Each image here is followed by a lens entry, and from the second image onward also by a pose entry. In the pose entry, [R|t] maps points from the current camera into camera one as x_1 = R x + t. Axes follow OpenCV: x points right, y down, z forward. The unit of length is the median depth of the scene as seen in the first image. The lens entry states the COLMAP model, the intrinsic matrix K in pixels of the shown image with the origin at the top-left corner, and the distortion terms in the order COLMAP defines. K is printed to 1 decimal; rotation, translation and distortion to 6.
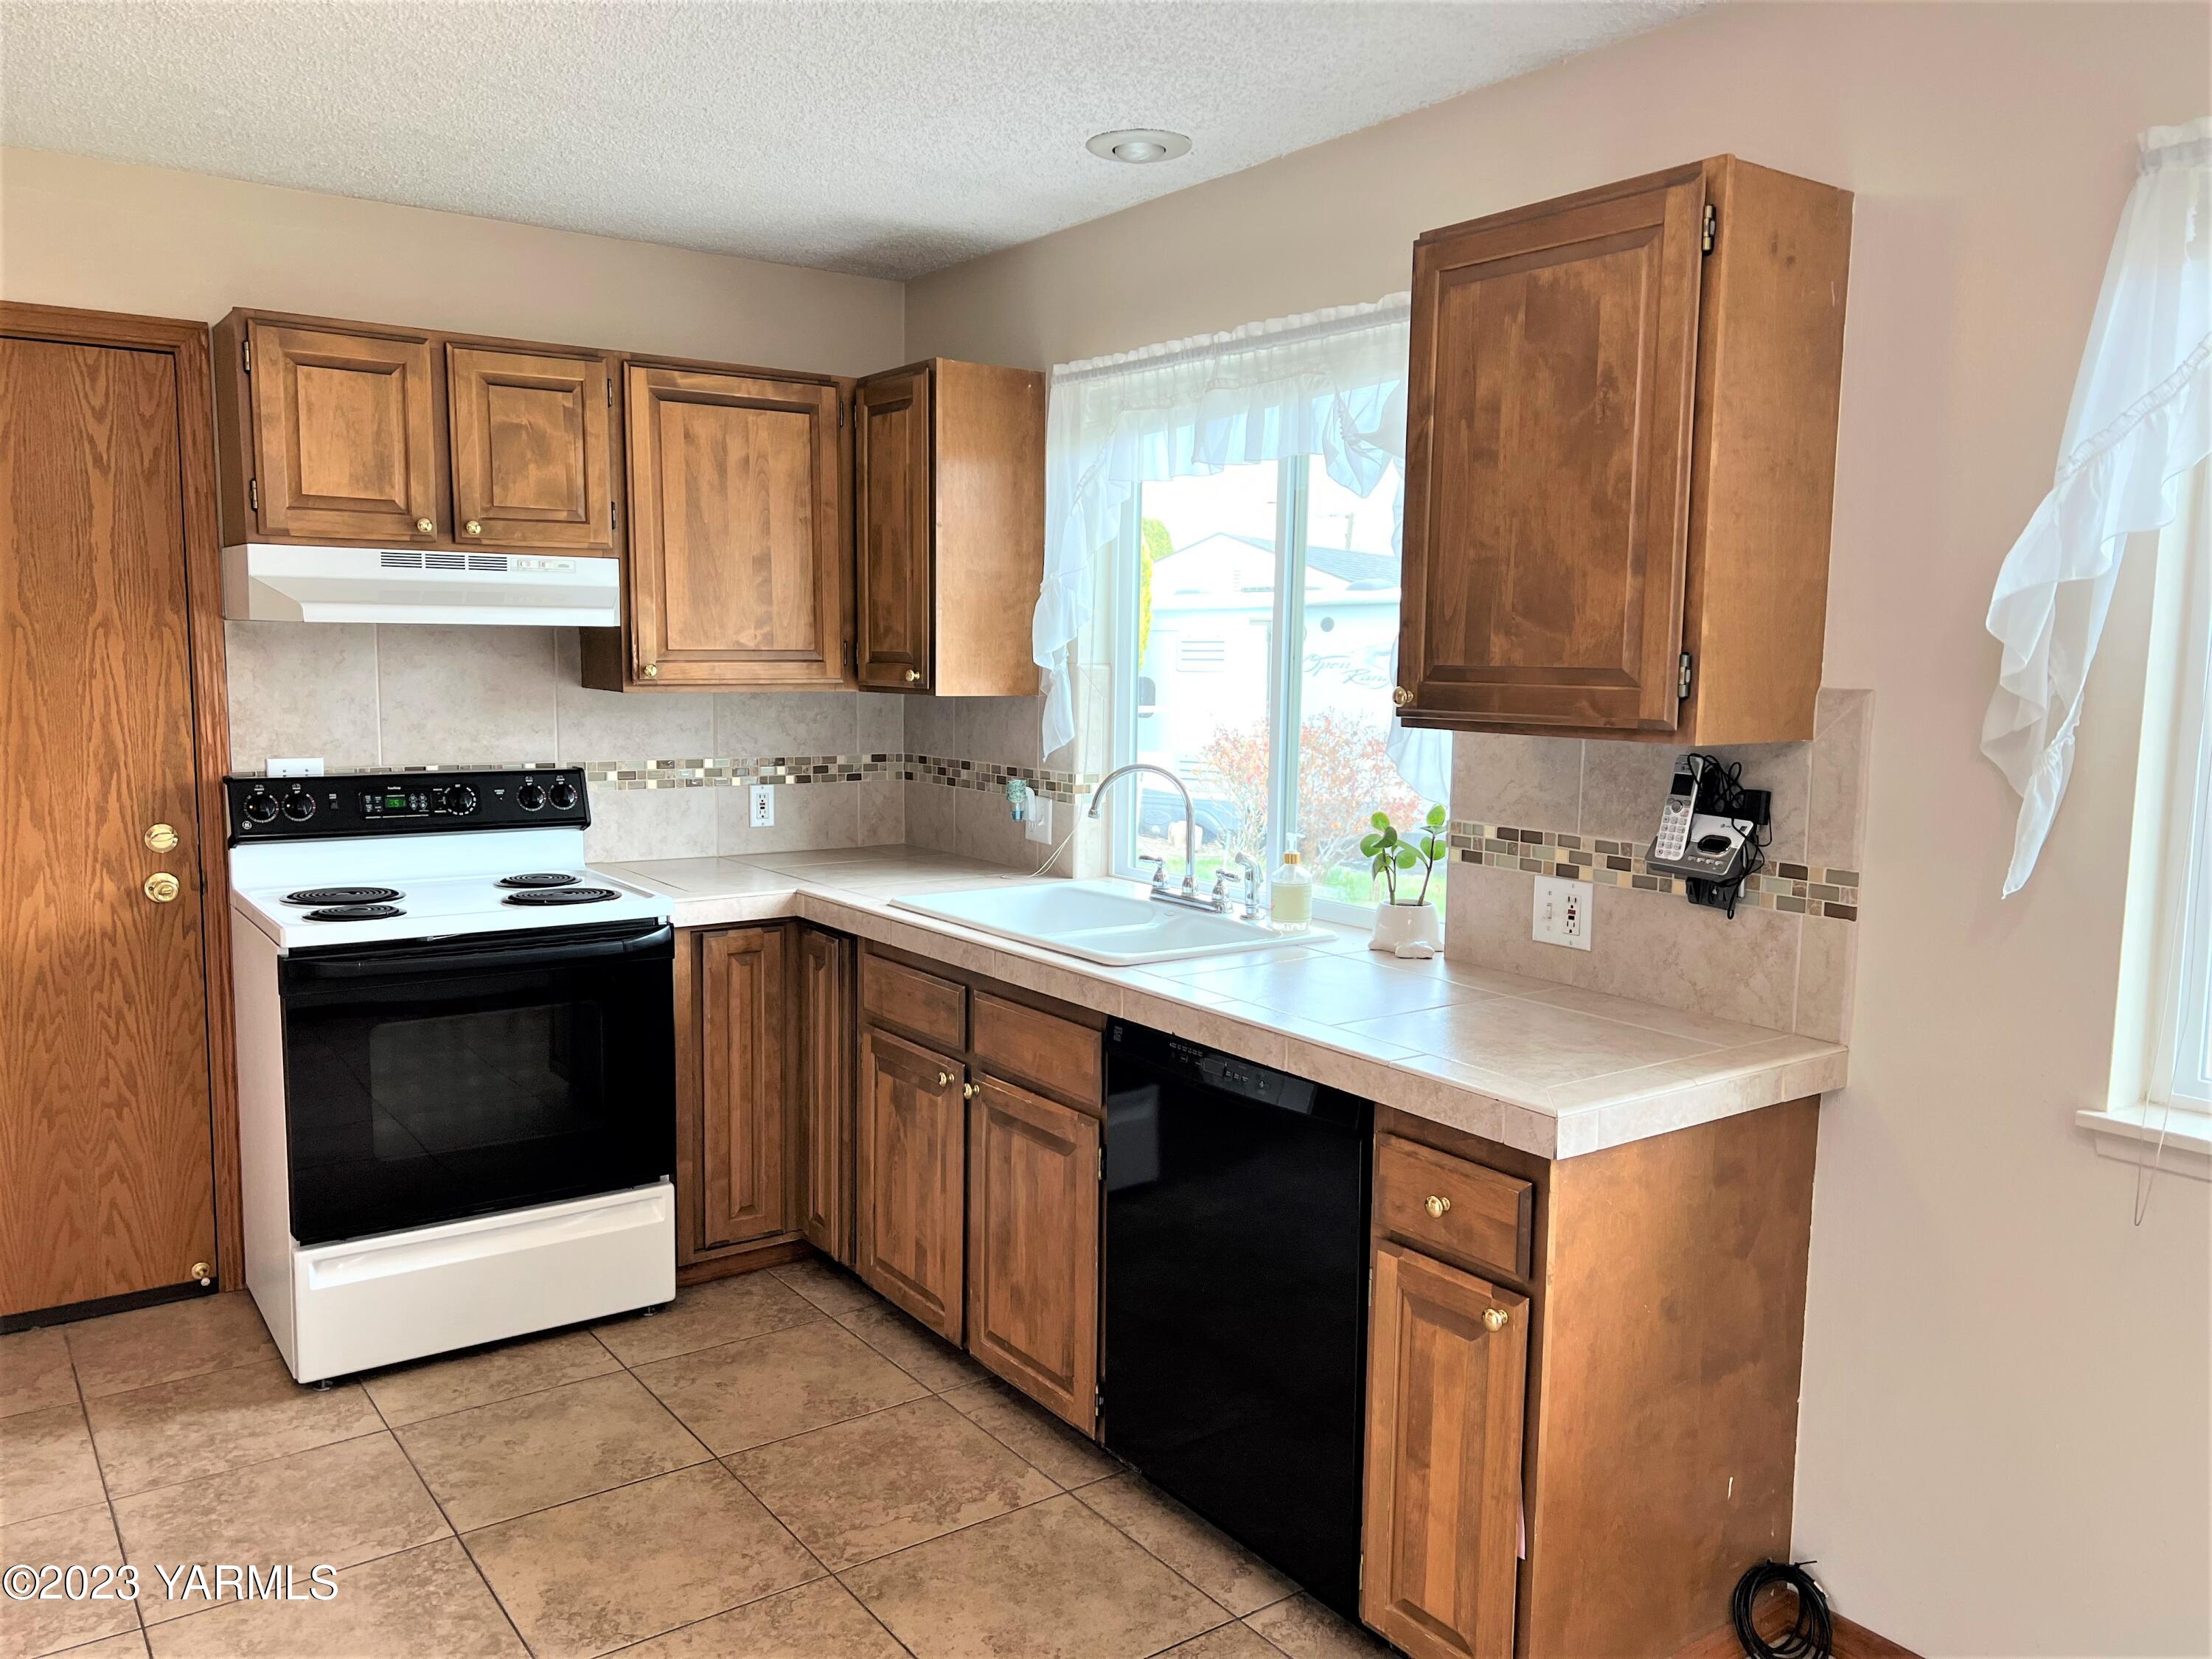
lens RADIAL K [[1650.7, 0, 1038.1], [0, 1650.7, 829.0], [0, 0, 1]] dist [0.057259, -0.070812]
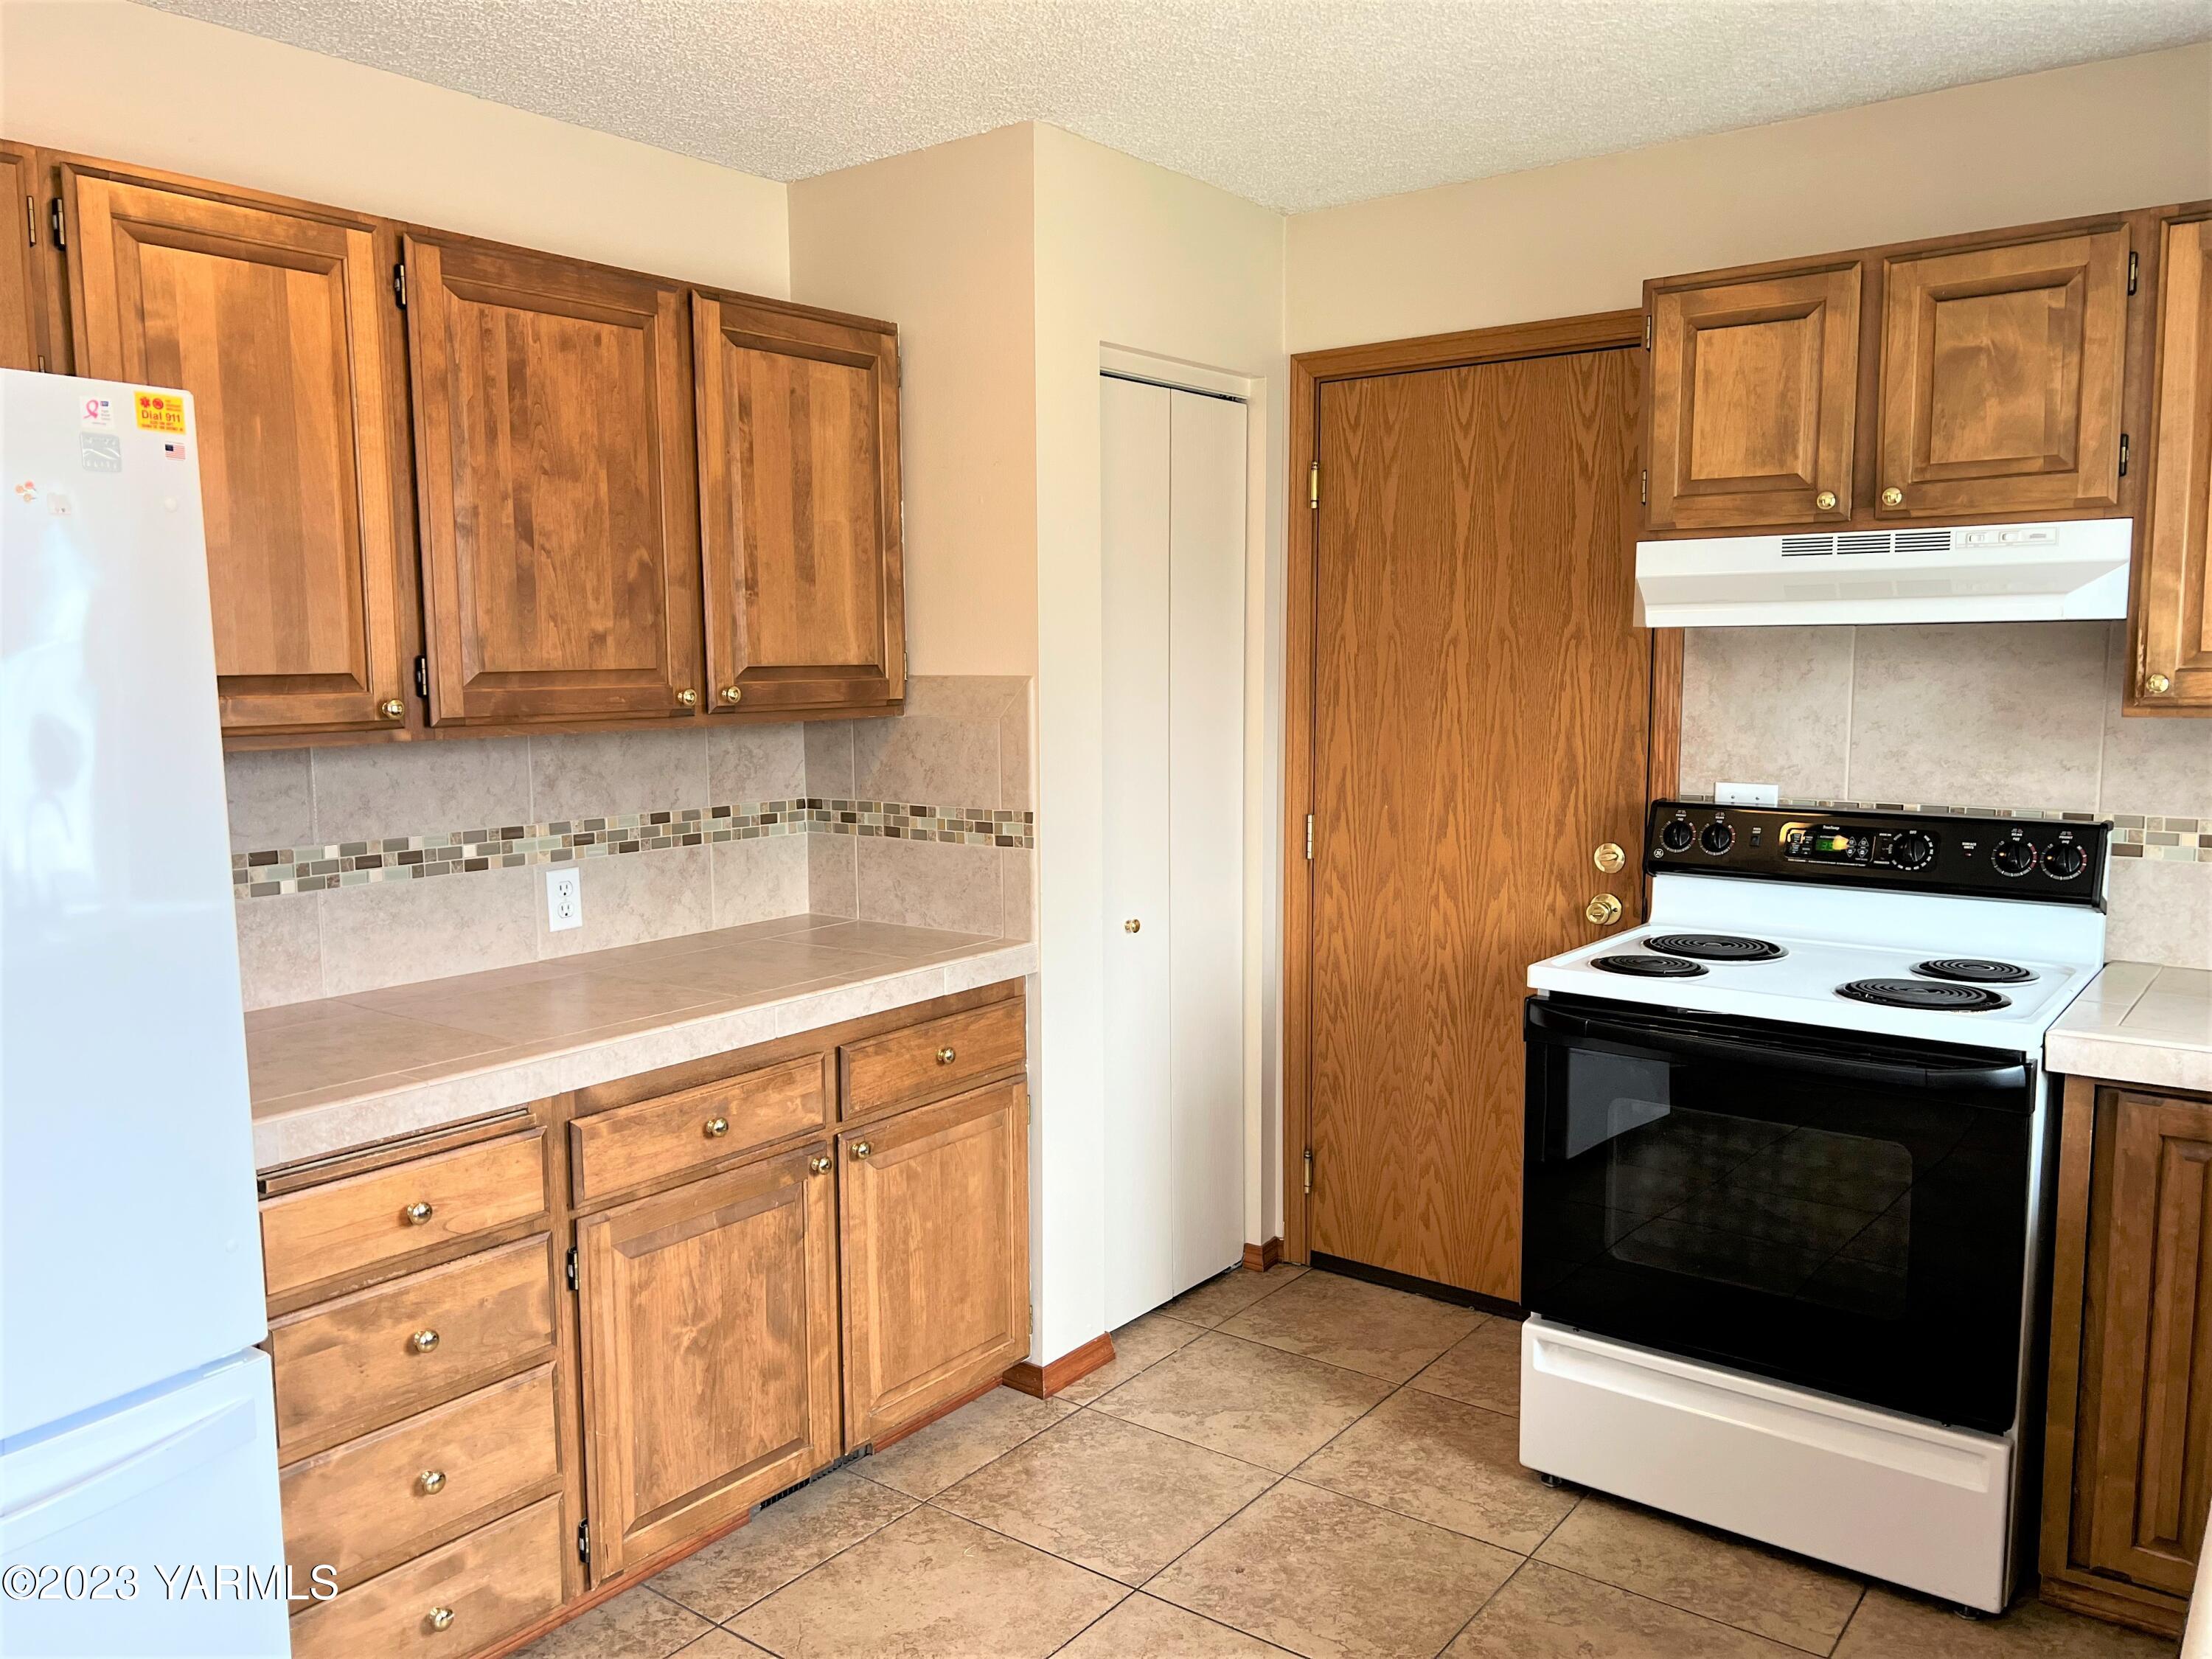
lens RADIAL K [[1650.7, 0, 1102.1], [0, 1650.7, 840.6], [0, 0, 1]] dist [0.057259, -0.070812]
pose [[0.319108, 0.096353, -0.942808, 0.287132], [-0.092194, 0.993256, 0.070304, -0.045987], [0.943223, 0.064487, 0.325839, 0.428135]]
